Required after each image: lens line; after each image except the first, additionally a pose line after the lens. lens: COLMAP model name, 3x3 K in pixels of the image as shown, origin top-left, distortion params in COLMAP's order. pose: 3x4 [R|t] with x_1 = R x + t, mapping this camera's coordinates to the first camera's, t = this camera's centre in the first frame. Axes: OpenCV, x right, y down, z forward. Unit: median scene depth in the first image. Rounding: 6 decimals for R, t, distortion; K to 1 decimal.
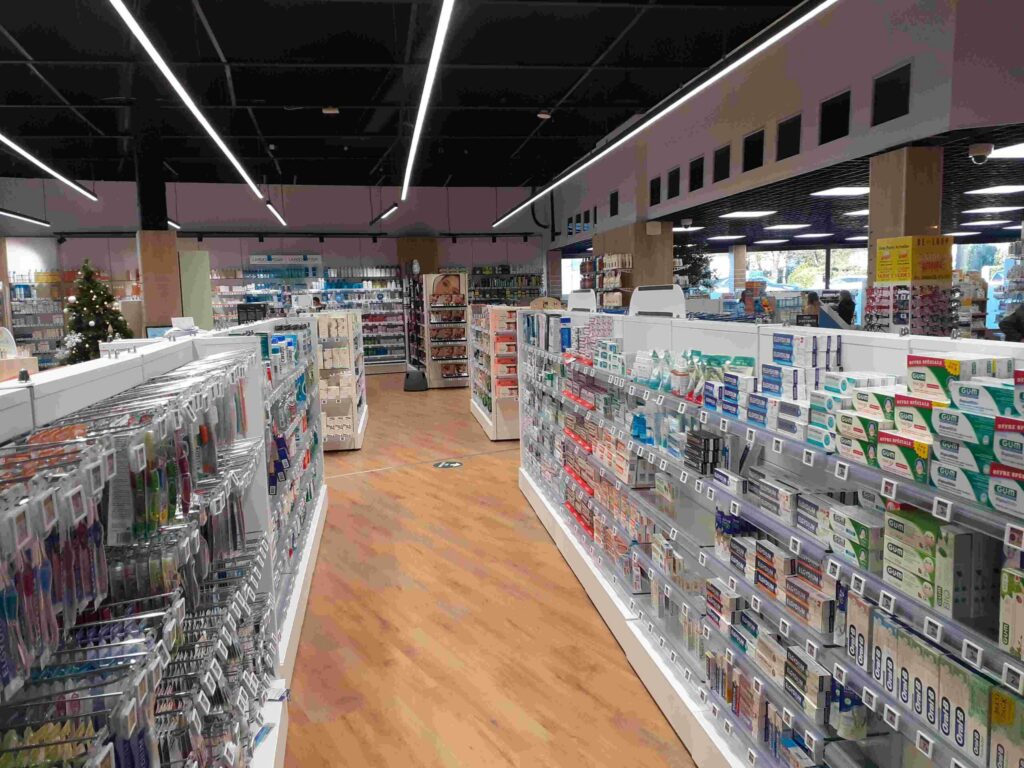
lens RADIAL K [[816.1, 0, 514.5], [0, 816.1, 388.6], [0, 0, 1]] dist [0.048889, -0.022908]
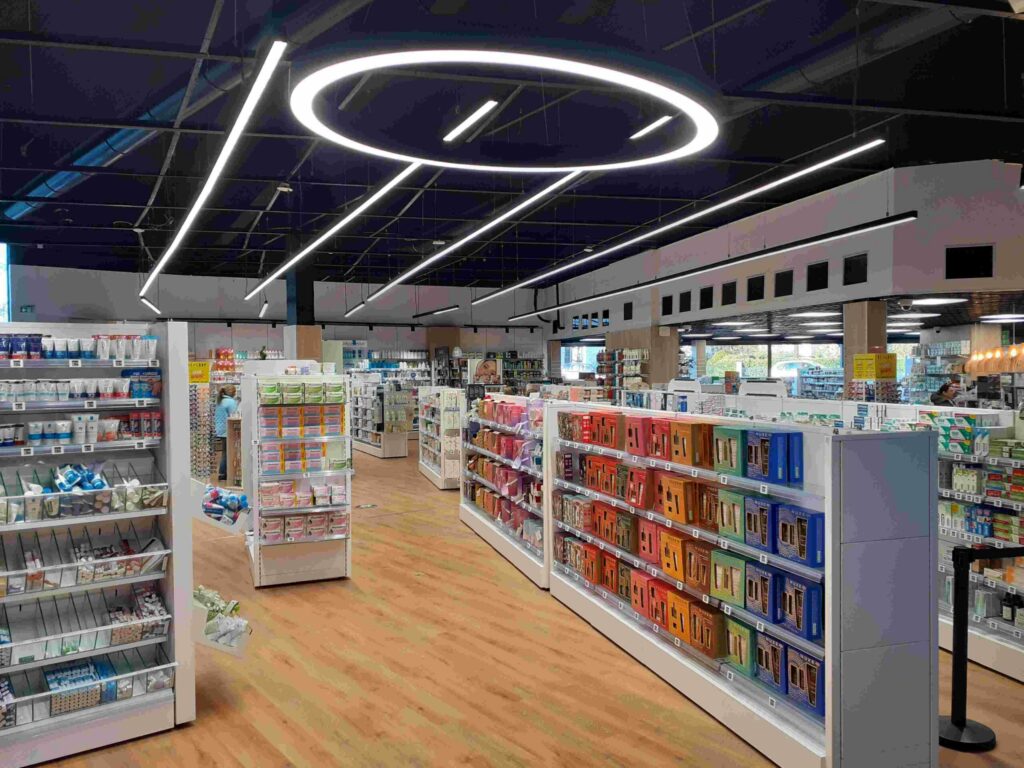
lens RADIAL K [[816.1, 0, 497.3], [0, 816.1, 409.2], [0, 0, 1]] dist [0.048889, -0.022908]
pose [[0.995843, 0.015867, 0.089699, -0.152565], [-0.009722, 0.997601, -0.068535, 0.020086], [-0.090571, 0.067378, 0.993608, -0.214821]]
